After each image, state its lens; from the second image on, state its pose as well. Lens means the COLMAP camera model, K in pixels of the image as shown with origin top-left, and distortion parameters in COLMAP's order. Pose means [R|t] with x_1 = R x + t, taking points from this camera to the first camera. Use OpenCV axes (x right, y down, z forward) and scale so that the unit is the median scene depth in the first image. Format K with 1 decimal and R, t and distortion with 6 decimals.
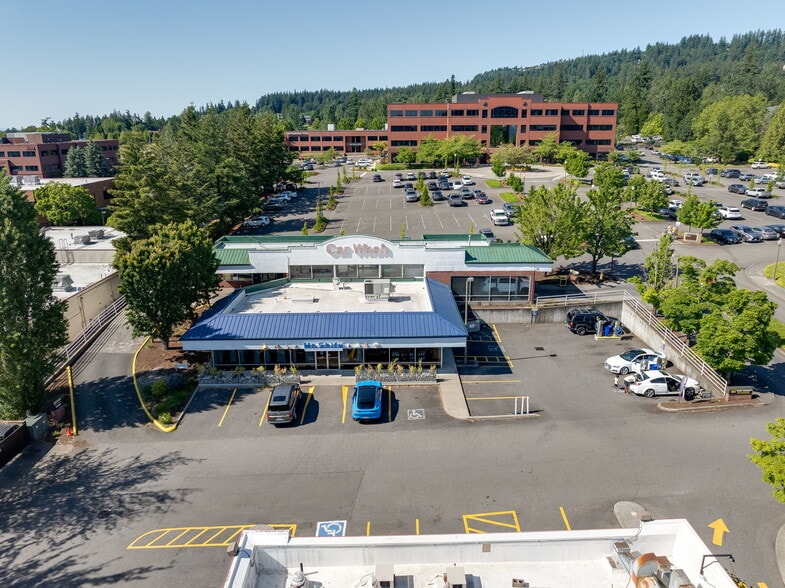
lens RADIAL K [[550.5, 0, 396.6], [0, 550.5, 292.9], [0, 0, 1]] dist [-0.036153, 0.002484]
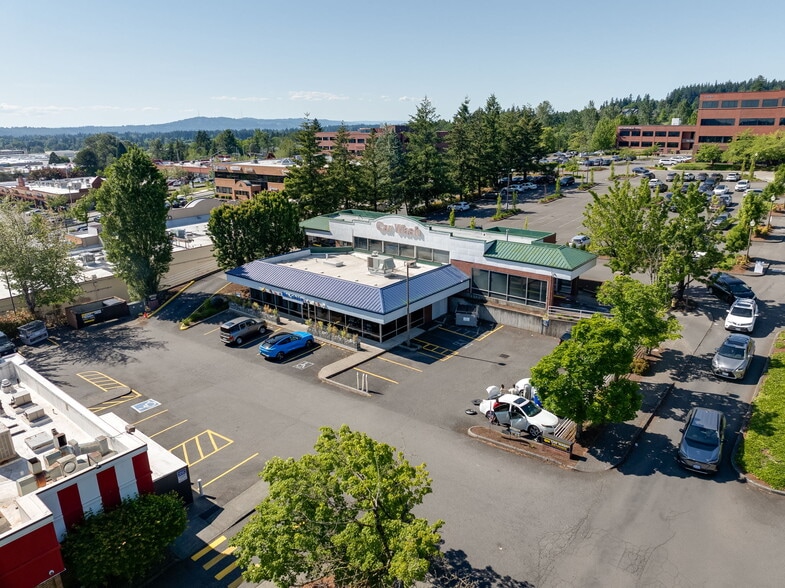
lens RADIAL K [[550.5, 0, 396.6], [0, 550.5, 292.9], [0, 0, 1]] dist [-0.036153, 0.002484]
pose [[0.763595, 0.185787, -0.618390, 0.562911], [-0.180627, 0.980937, 0.071669, -0.029183], [0.619917, 0.056972, 0.782597, 0.137954]]
